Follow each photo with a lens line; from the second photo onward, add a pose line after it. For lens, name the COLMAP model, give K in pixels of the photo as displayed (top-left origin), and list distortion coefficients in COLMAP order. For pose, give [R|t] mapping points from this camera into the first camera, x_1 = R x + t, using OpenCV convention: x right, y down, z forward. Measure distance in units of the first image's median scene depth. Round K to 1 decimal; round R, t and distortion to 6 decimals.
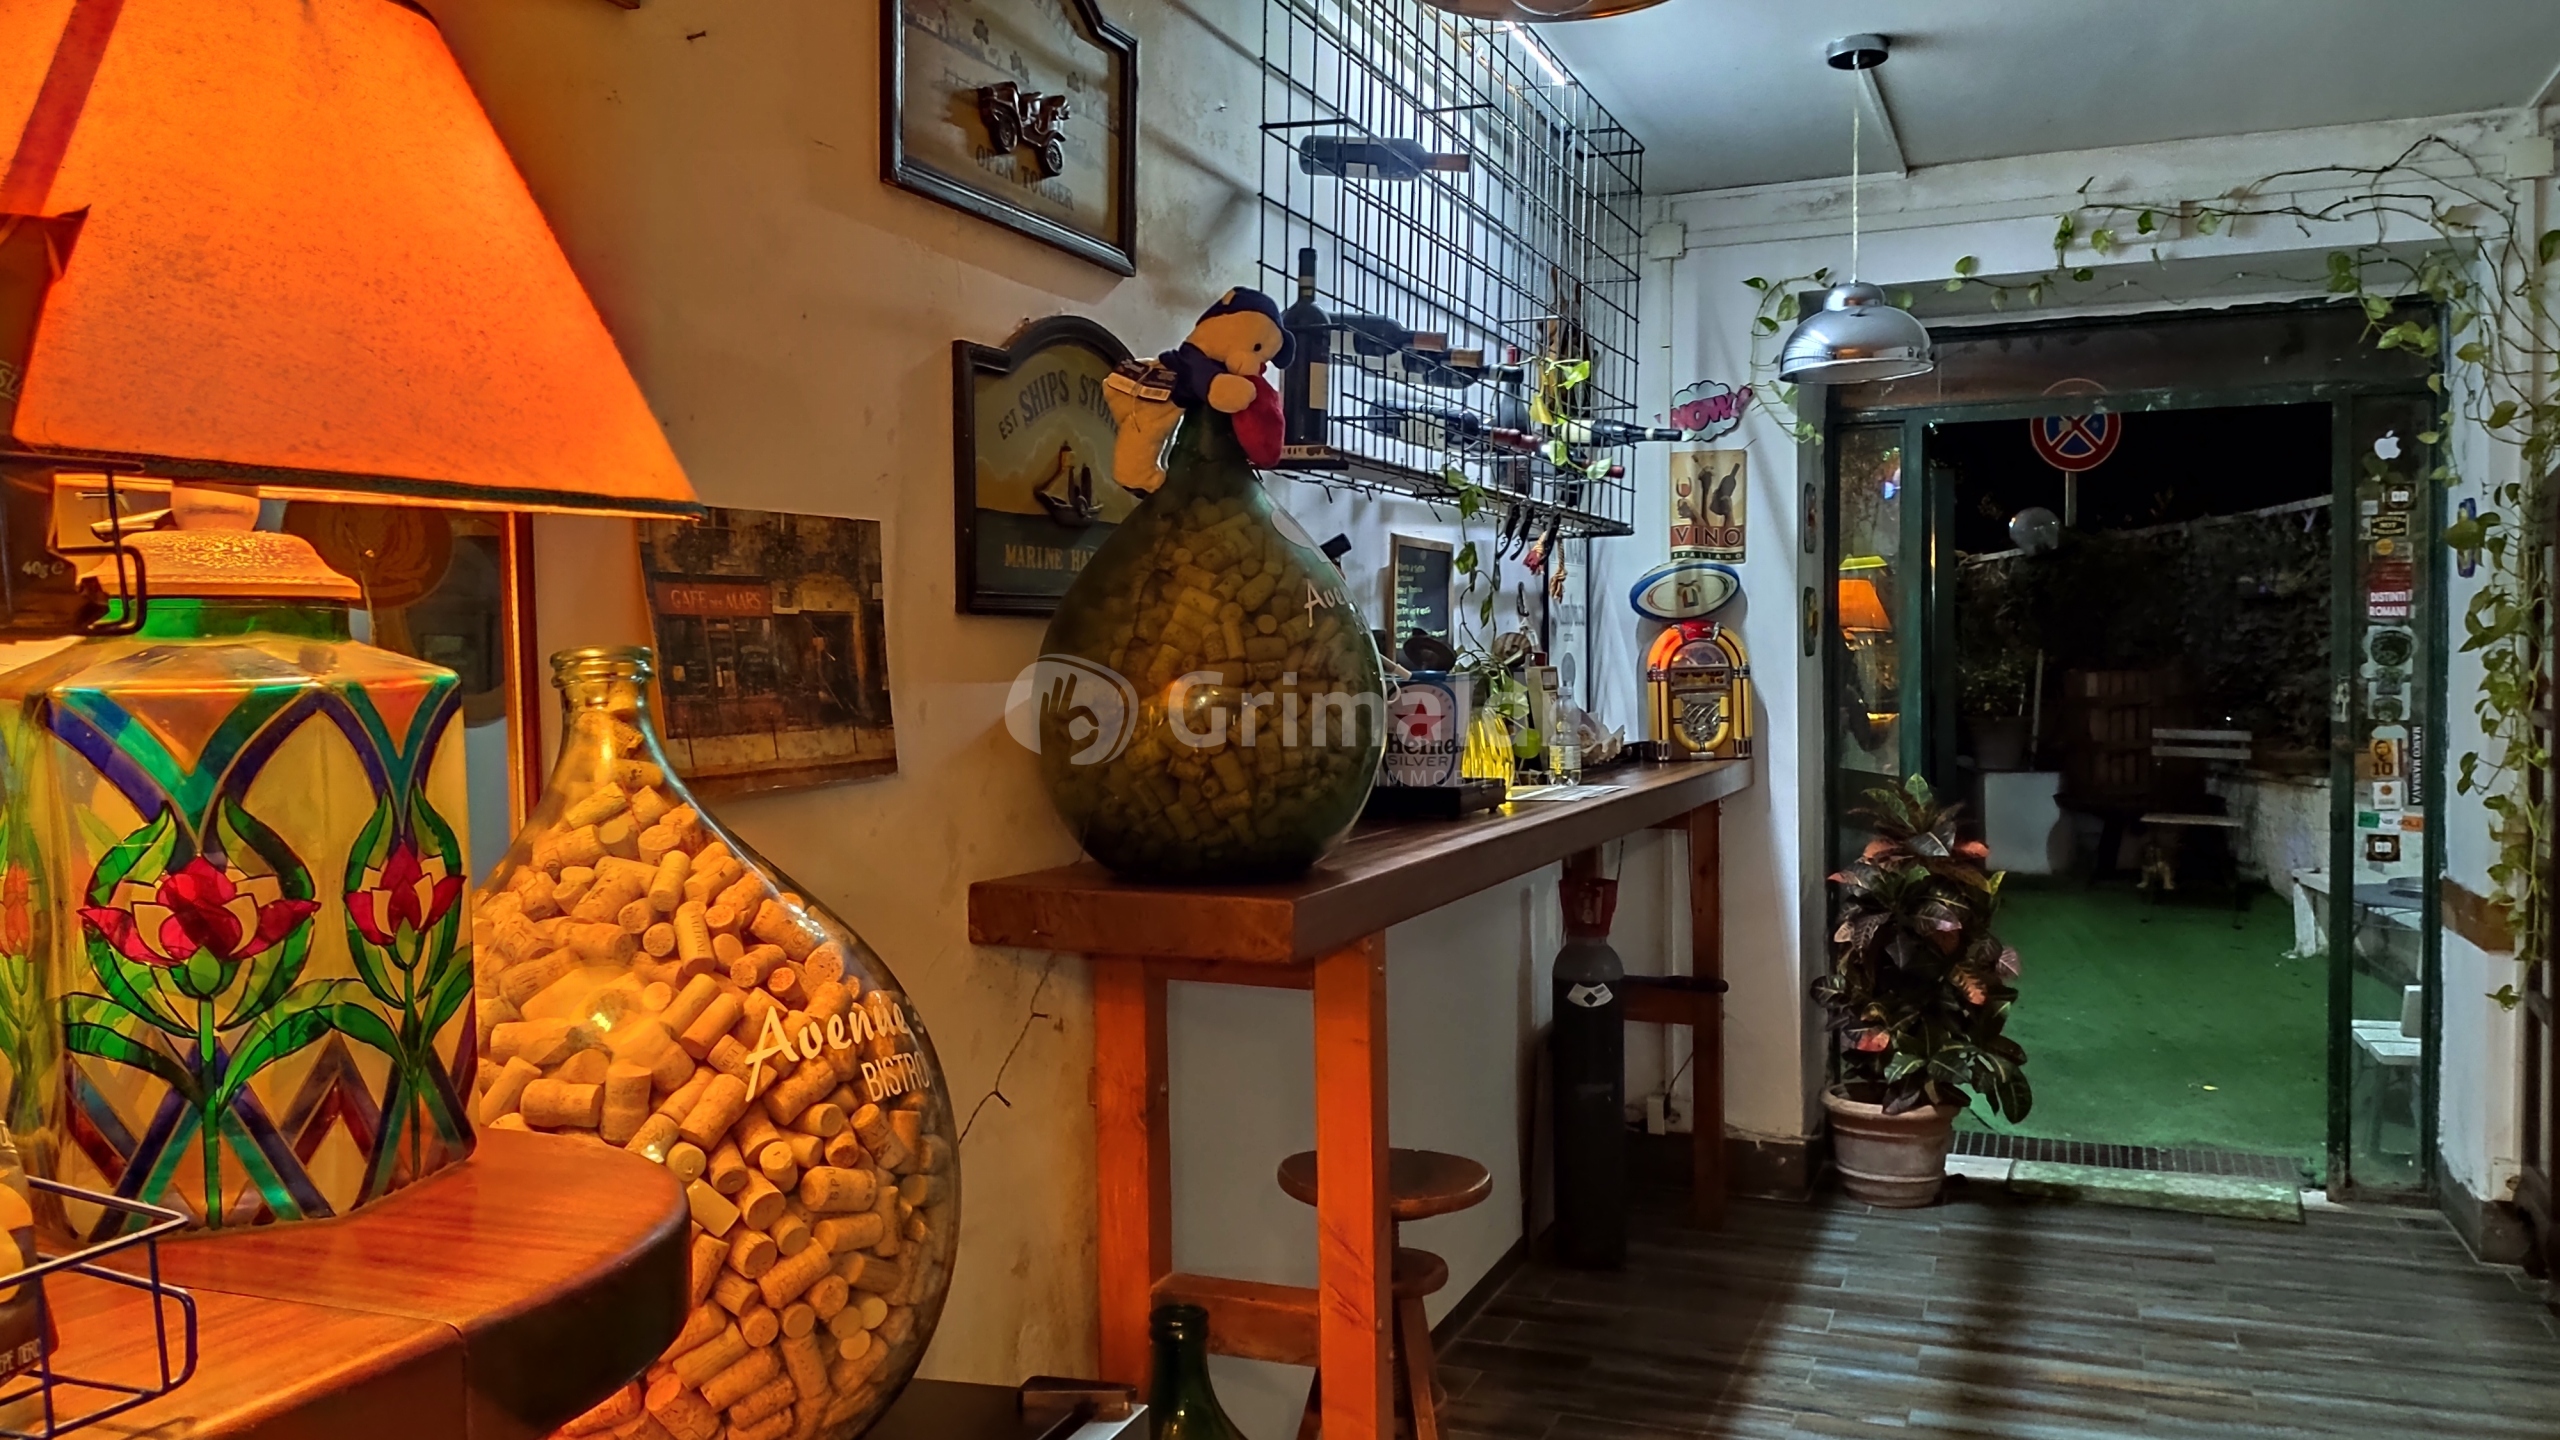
lens RADIAL K [[1931.8, 0, 1292.5], [0, 1931.8, 710.9], [0, 0, 1]] dist [0.087574, -0.134762]
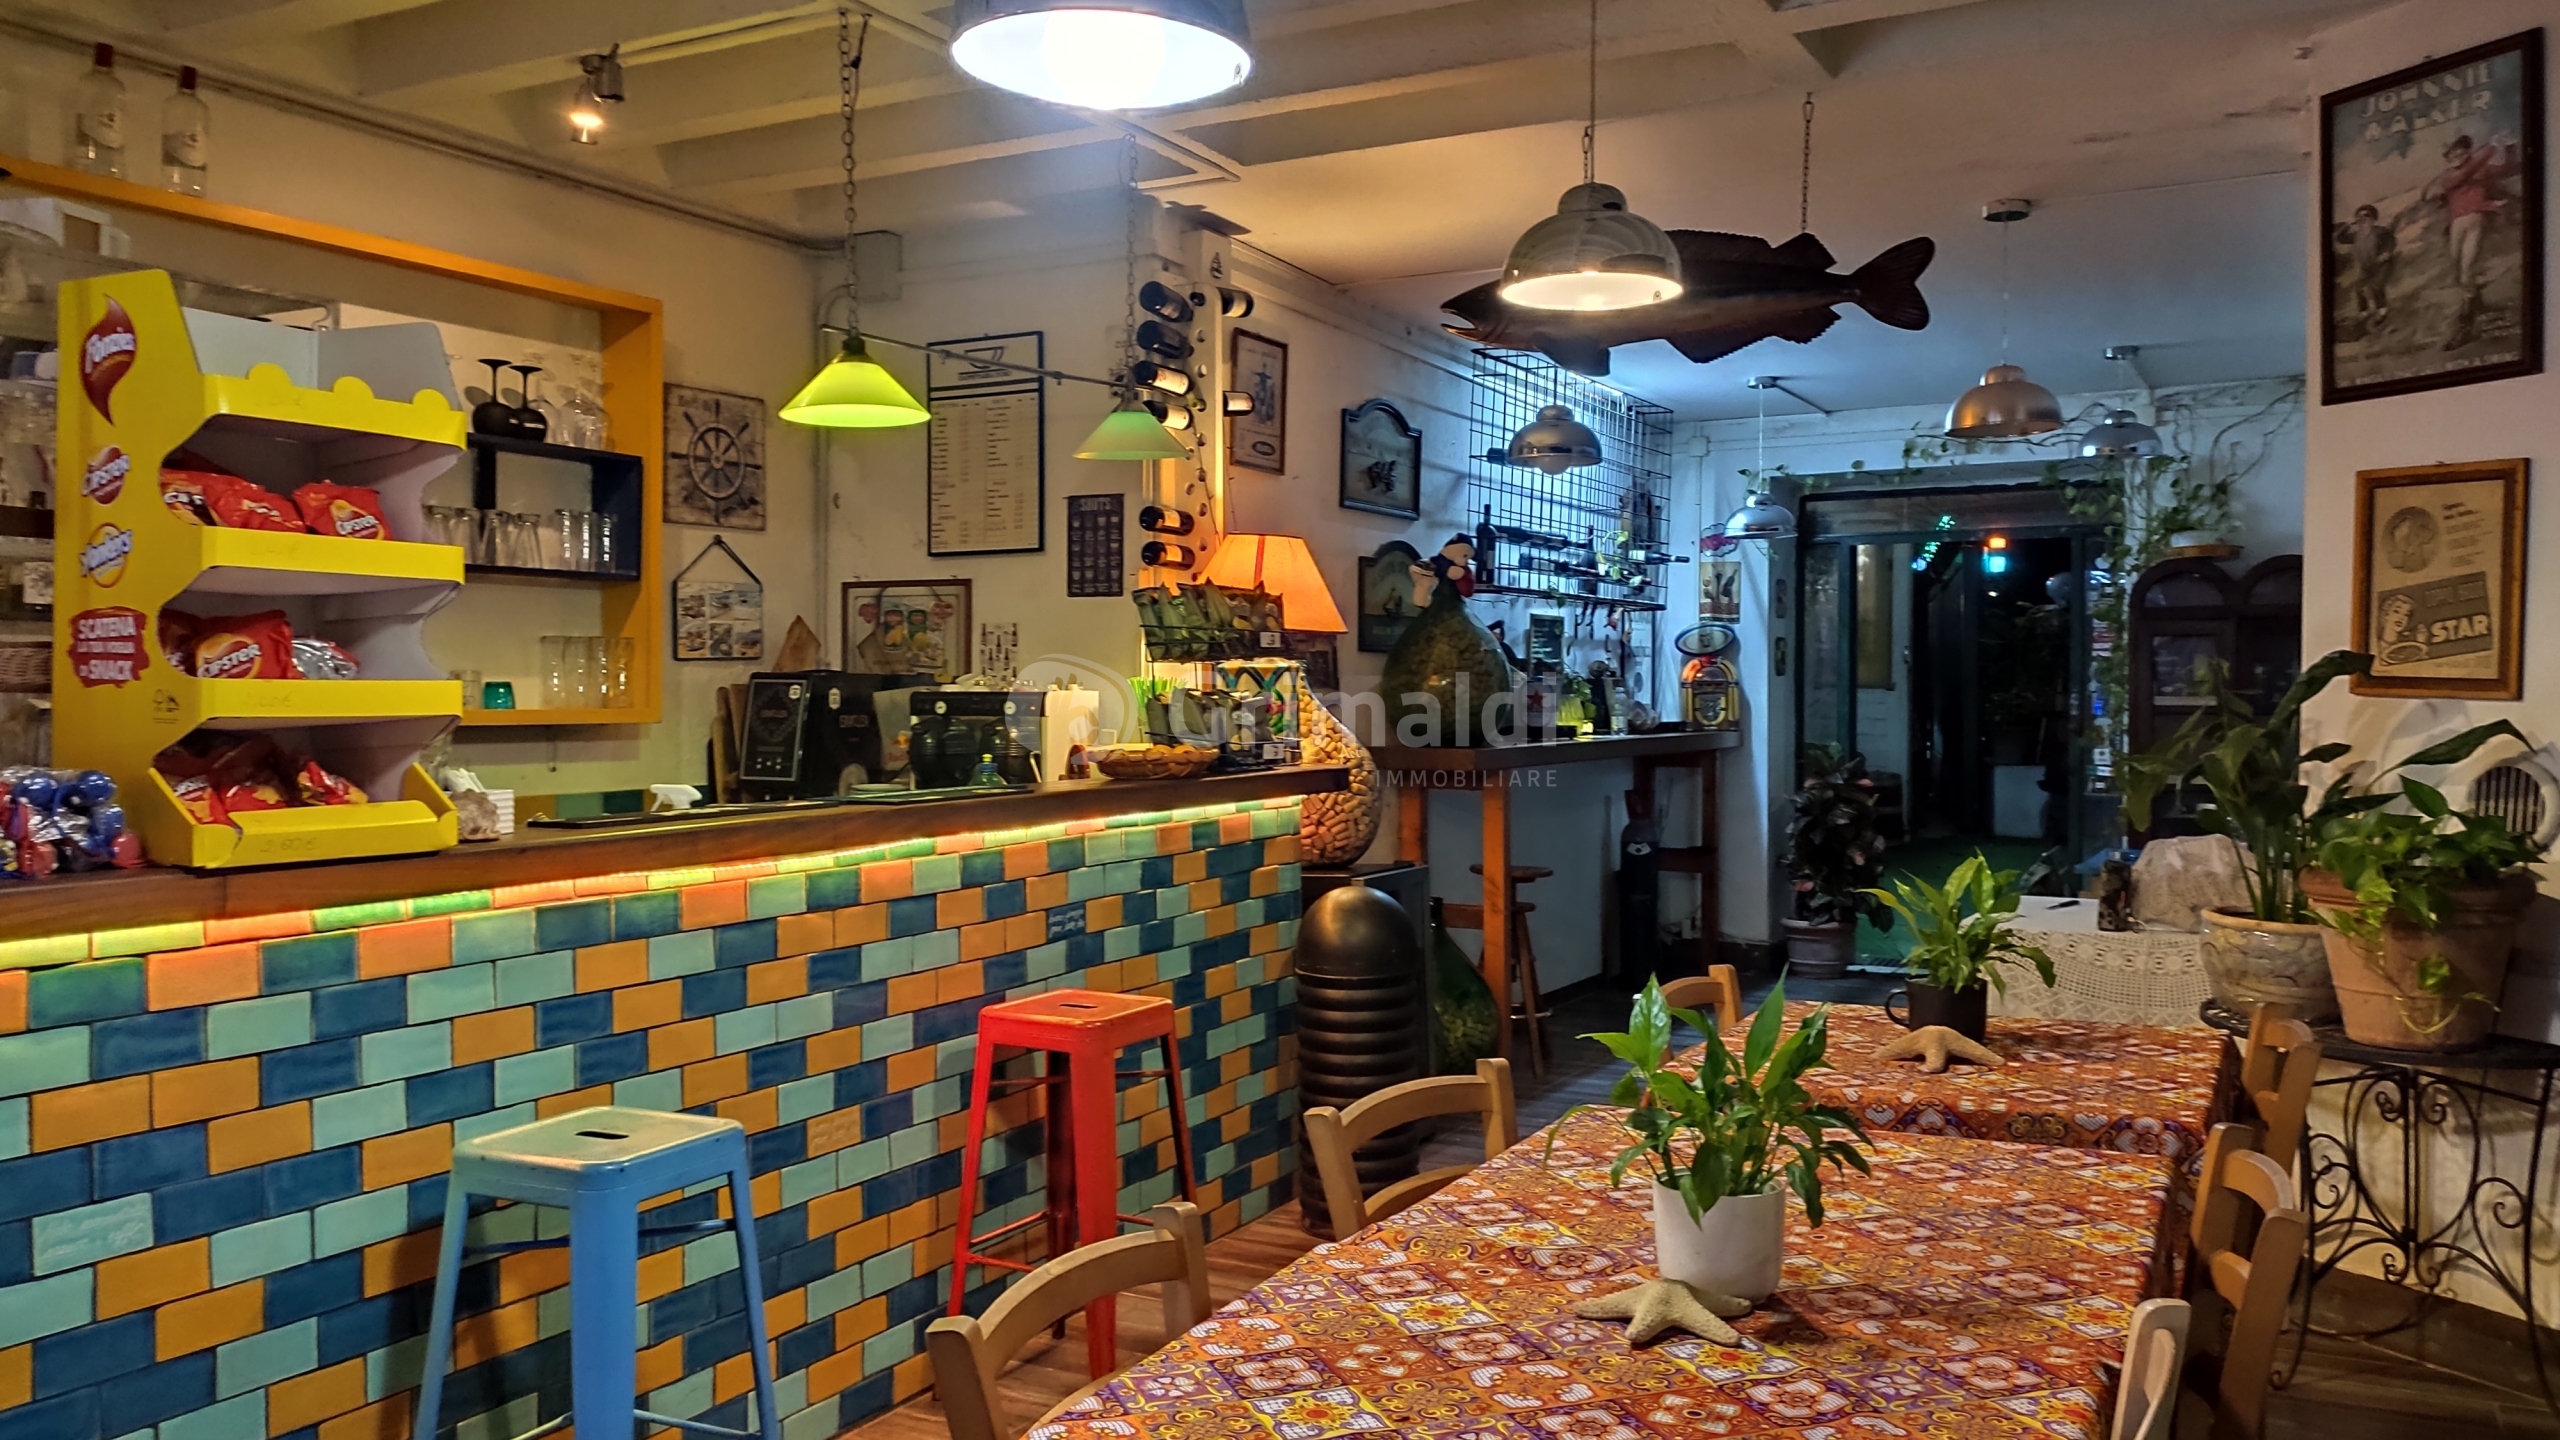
lens RADIAL K [[1931.8, 0, 1292.5], [0, 1931.8, 710.9], [0, 0, 1]] dist [0.087574, -0.134762]
pose [[0.993323, 0.012823, -0.114648, 0.092786], [-0.014519, 0.999797, -0.013968, 0.126327], [0.114445, 0.015540, 0.993308, -2.928029]]
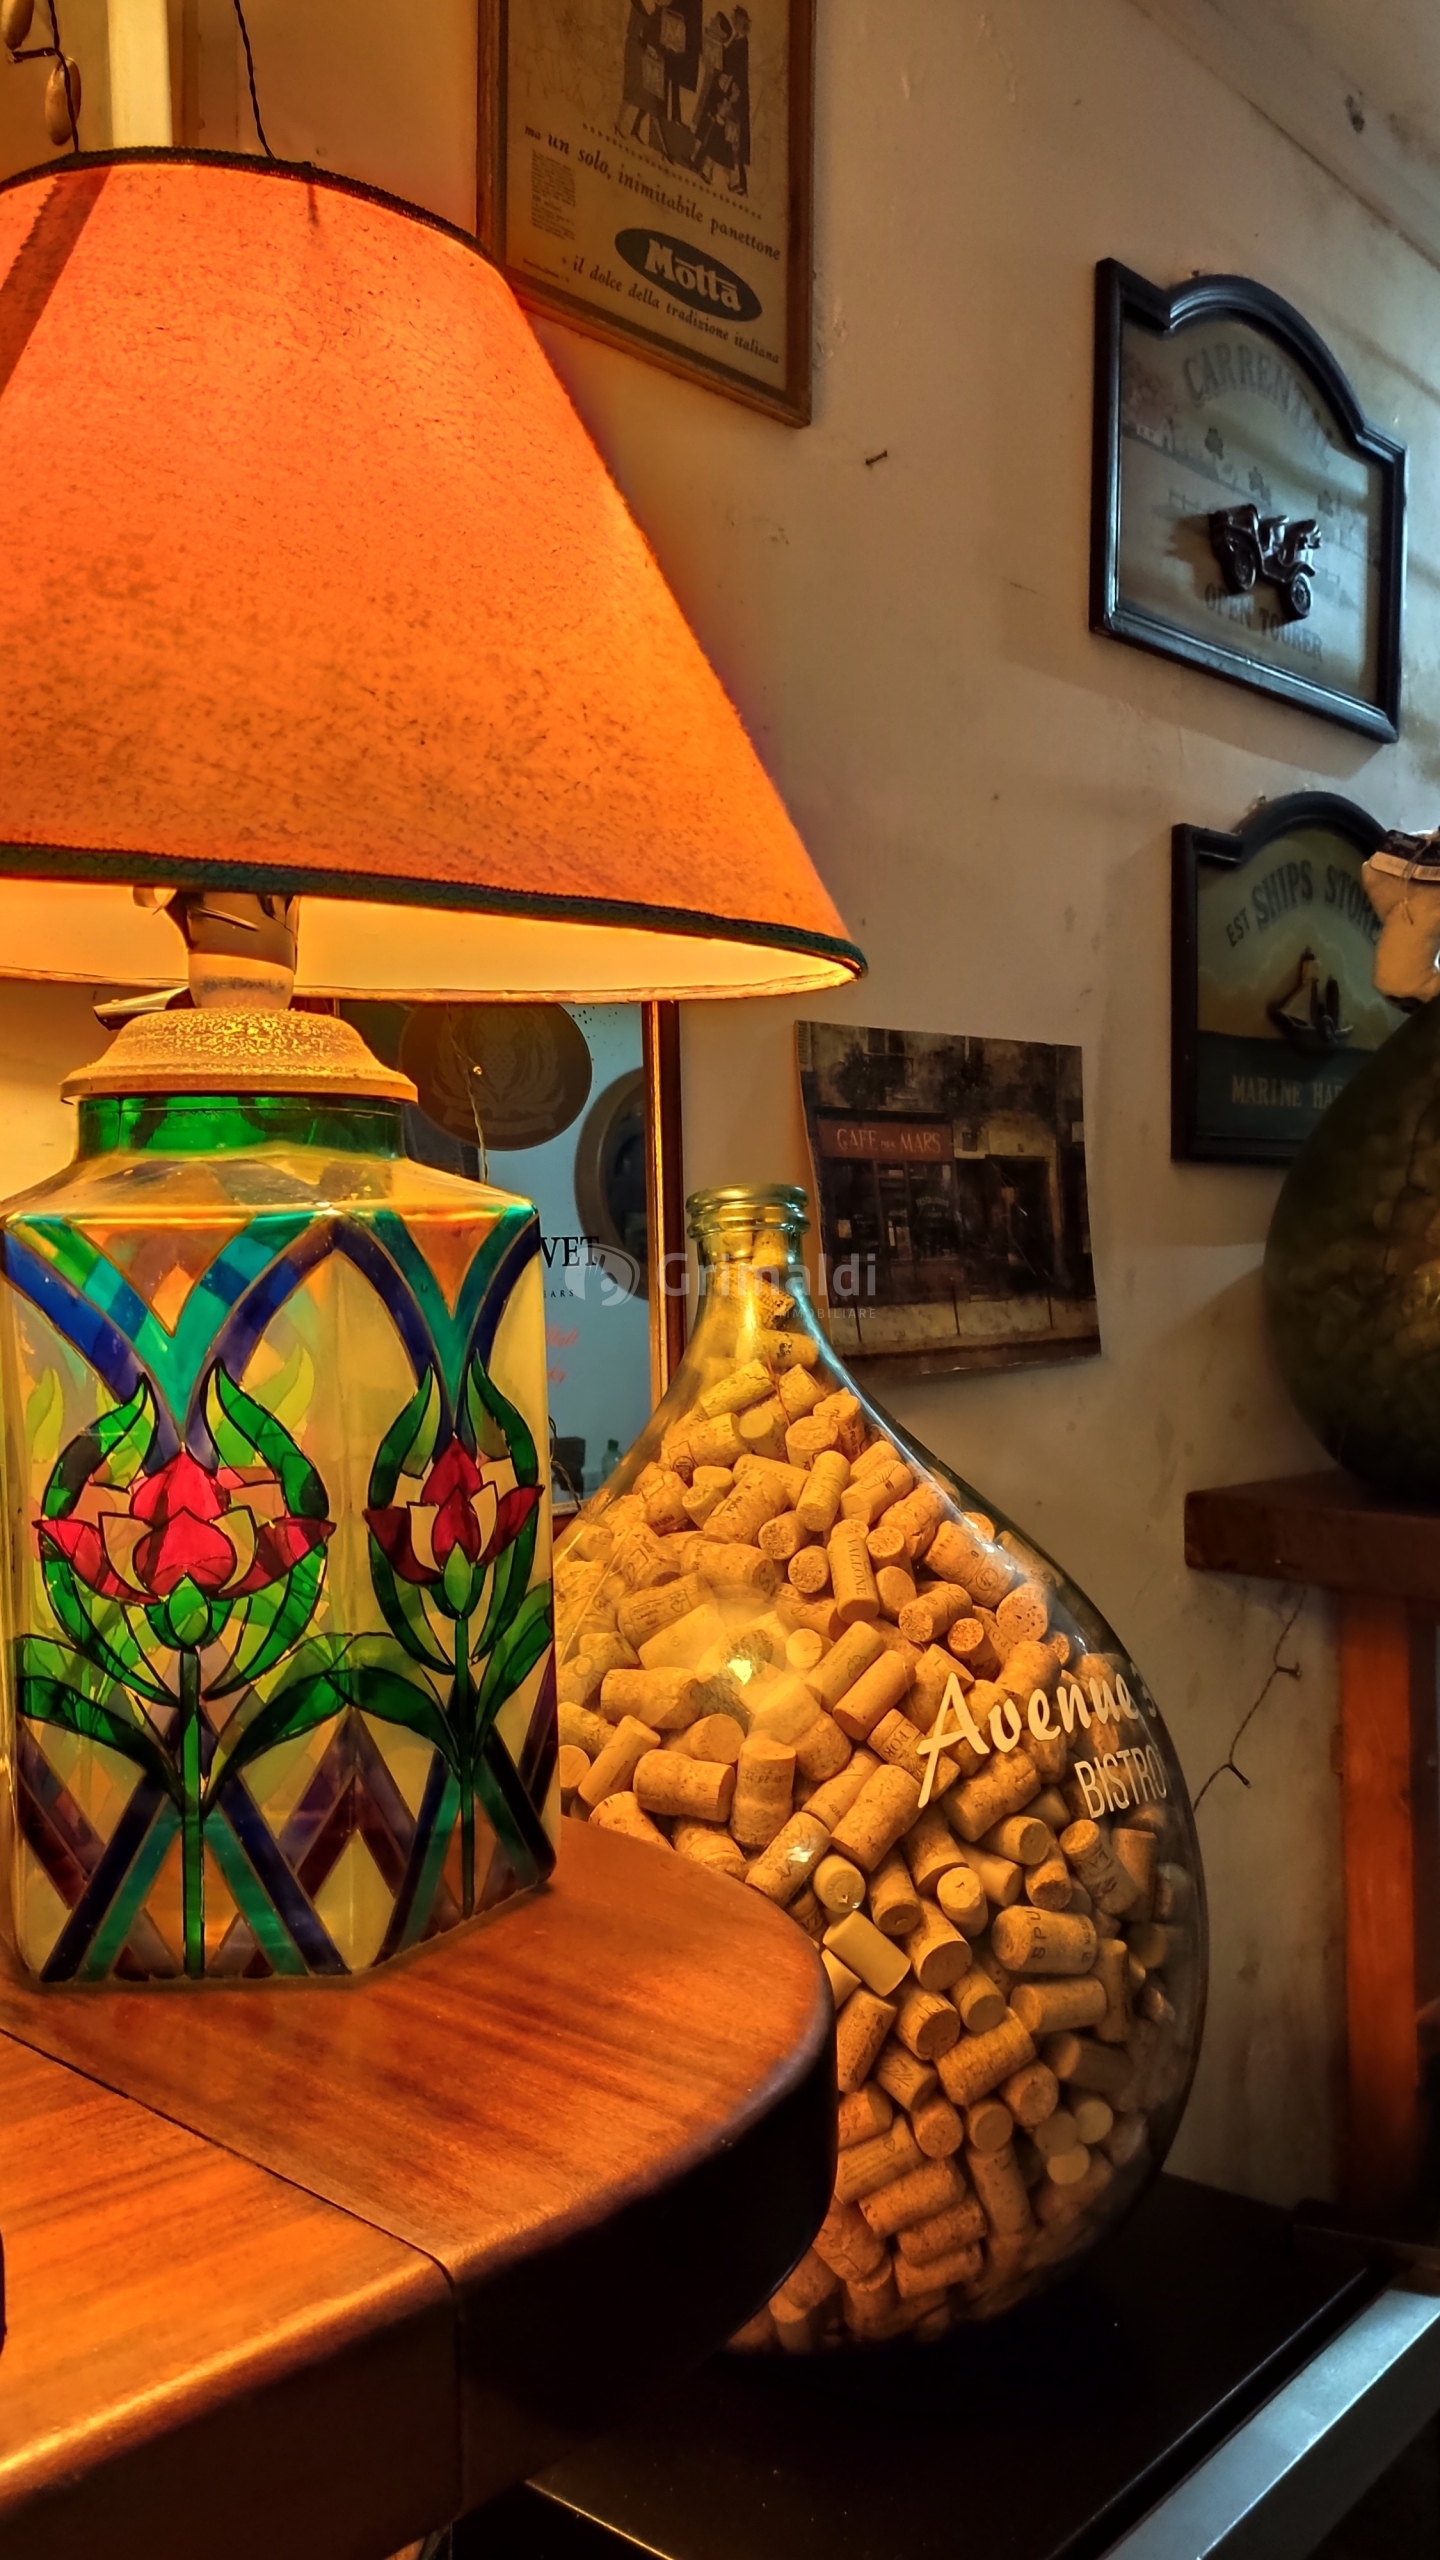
lens RADIAL K [[1931.8, 0, 729.5], [0, 1931.8, 1282.0], [0, 0, 1]] dist [0.087574, -0.134762]
pose [[0.930282, 0.005343, -0.366807, -0.075139], [-0.007436, 0.999963, -0.004292, 0.009110], [0.366770, 0.006720, 0.930287, 0.275878]]
